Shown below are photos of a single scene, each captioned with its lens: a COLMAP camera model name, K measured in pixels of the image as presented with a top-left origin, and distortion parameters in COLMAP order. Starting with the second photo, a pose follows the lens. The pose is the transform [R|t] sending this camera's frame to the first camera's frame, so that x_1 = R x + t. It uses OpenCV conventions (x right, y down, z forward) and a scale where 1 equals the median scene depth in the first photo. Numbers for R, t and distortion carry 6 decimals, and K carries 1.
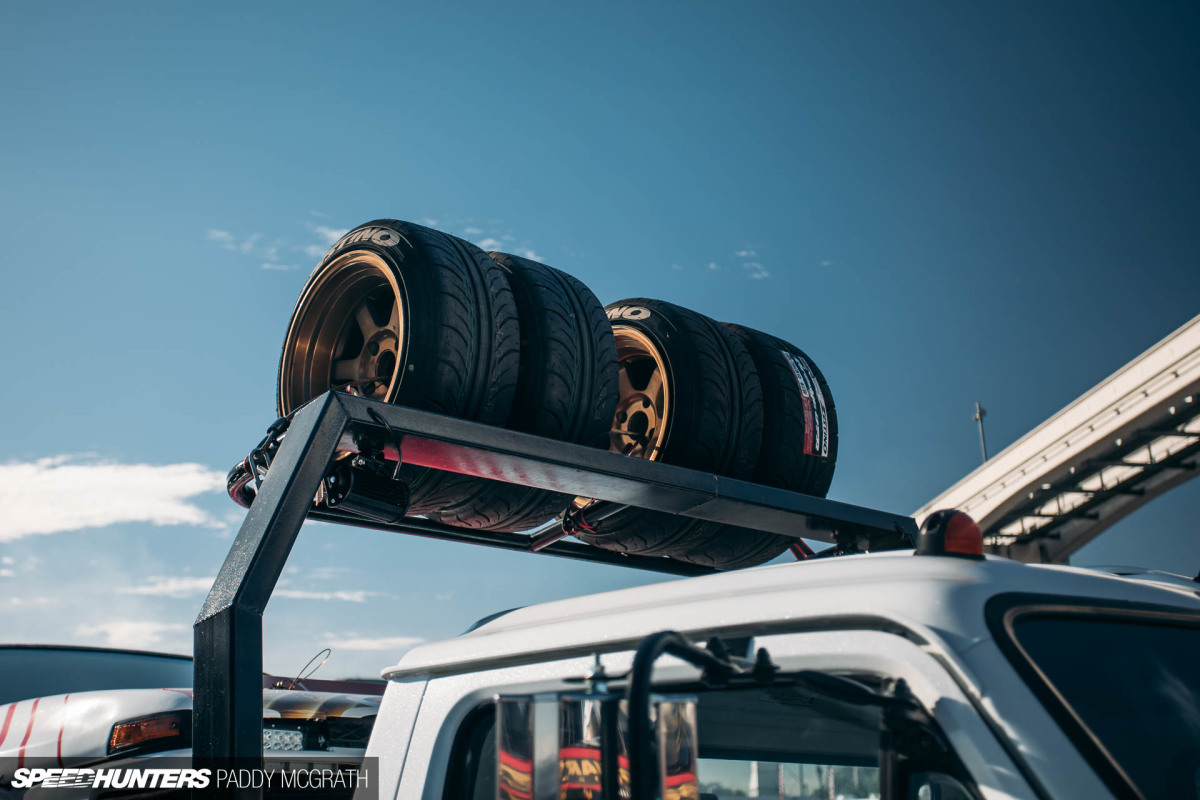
lens RADIAL K [[1367.8, 0, 564.0], [0, 1367.8, 394.9], [0, 0, 1]] dist [0.076185, -0.008669]
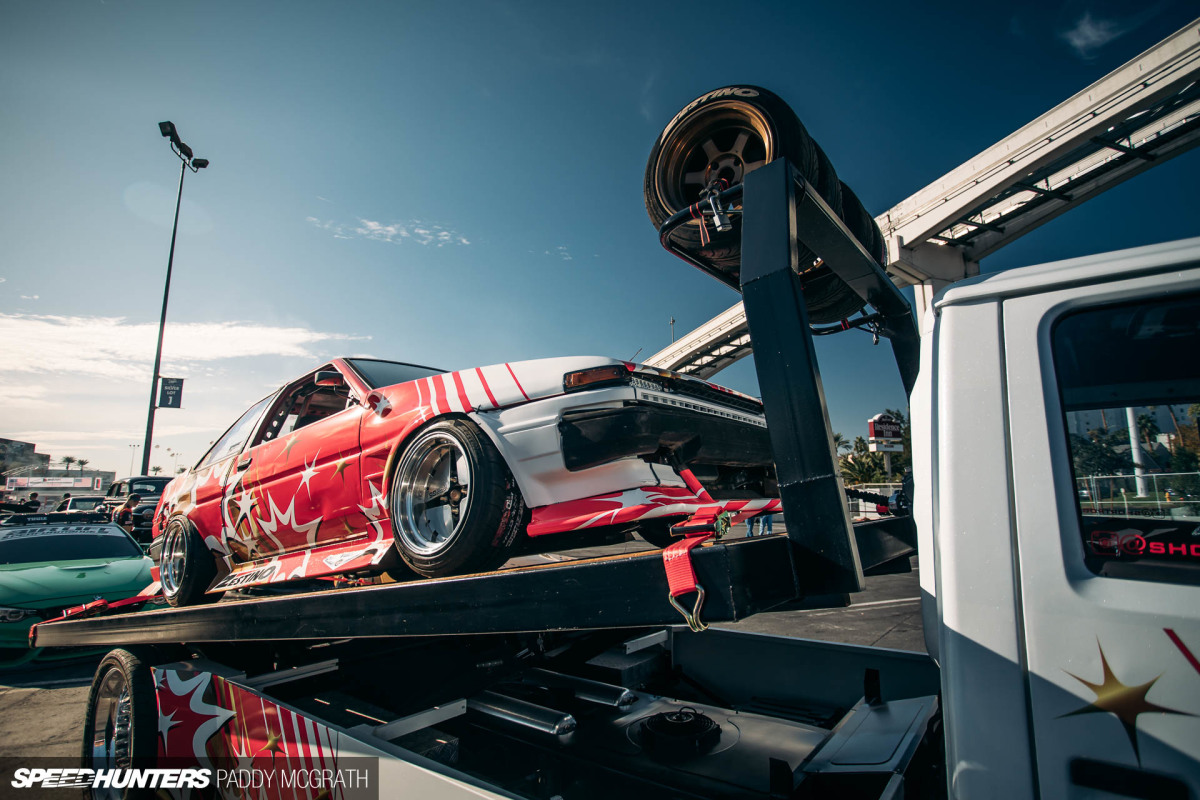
lens RADIAL K [[599.2, 0, 600.0], [0, 599.2, 400.0], [0, 0, 1]] dist [-0.057367, 0.022336]
pose [[0.976858, 0.032550, 0.211399, -0.032988], [-0.063276, 0.988092, 0.140252, 0.012037], [-0.204317, -0.150382, 0.967285, 0.019337]]
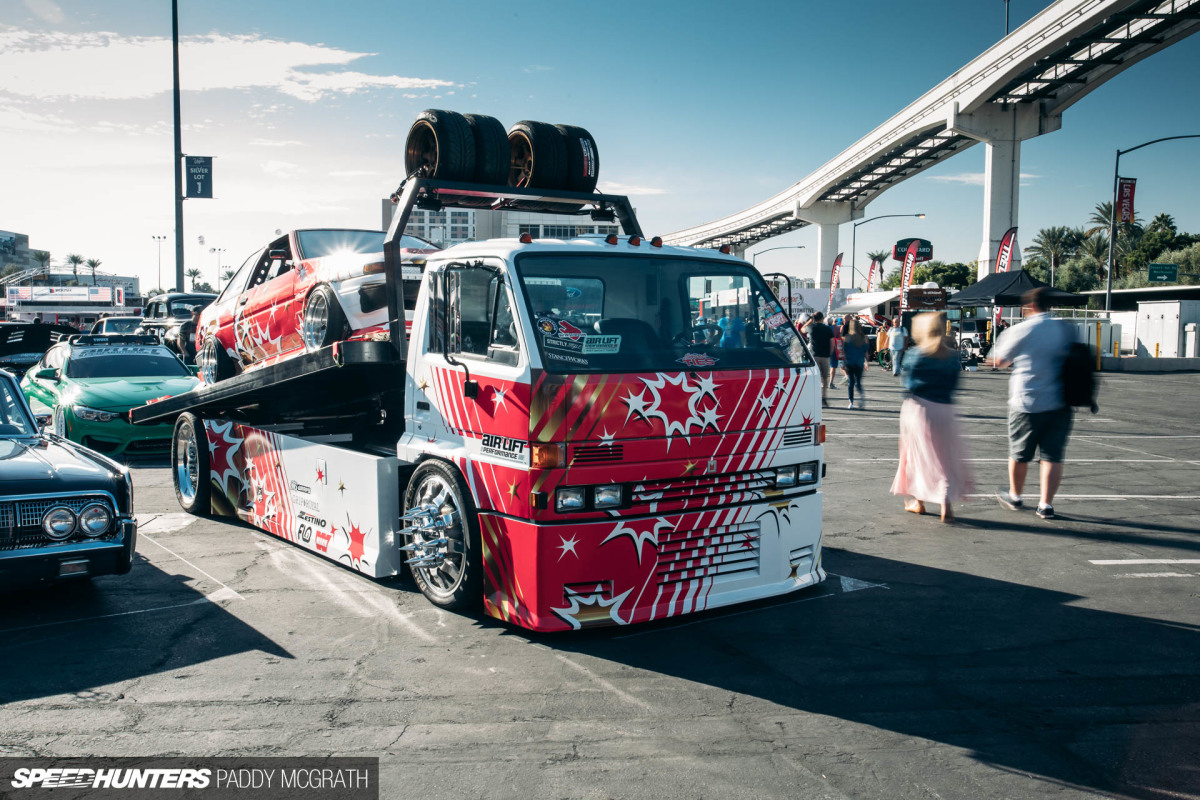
lens RADIAL K [[1140.5, 0, 600.0], [0, 1140.5, 400.0], [0, 0, 1]] dist [0.014050, 0.004679]
pose [[0.995812, 0.018268, -0.089585, 0.039464], [0.016253, 0.928860, 0.370075, -0.037574], [0.089973, -0.369981, 0.924672, -0.129806]]
